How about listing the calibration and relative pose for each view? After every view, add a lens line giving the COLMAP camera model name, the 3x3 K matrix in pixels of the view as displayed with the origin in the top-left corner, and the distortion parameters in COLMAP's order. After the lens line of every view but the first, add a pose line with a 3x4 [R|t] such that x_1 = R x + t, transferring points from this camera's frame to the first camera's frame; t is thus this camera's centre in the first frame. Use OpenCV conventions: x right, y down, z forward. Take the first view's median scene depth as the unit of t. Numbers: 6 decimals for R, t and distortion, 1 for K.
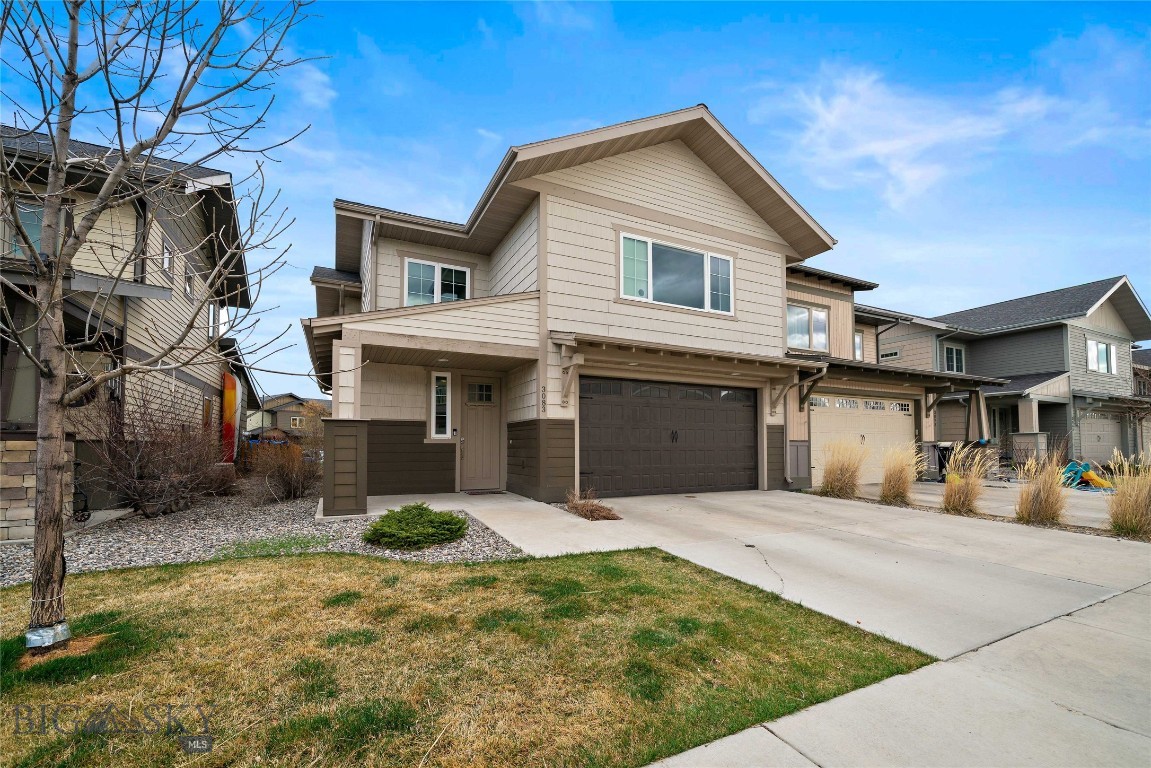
lens RADIAL K [[435.1, 0, 578.1], [0, 435.1, 386.4], [0, 0, 1]] dist [-0.002251, 0.000031]
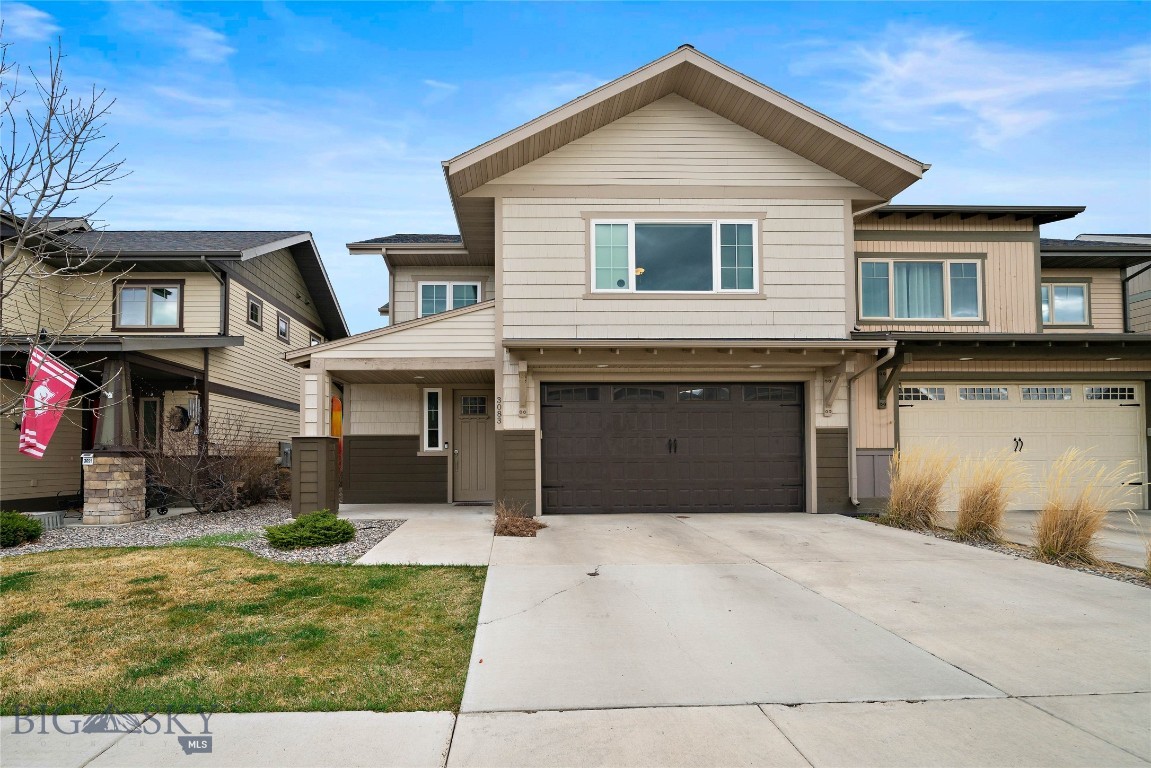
lens RADIAL K [[477.4, 0, 574.6], [0, 477.4, 396.1], [0, 0, 1]] dist [-0.004879, -0.000187]
pose [[0.920620, -0.055429, -0.386506, 0.436697], [0.059618, 0.998221, -0.001151, 0.008209], [0.385882, -0.021983, 0.922286, 0.071746]]
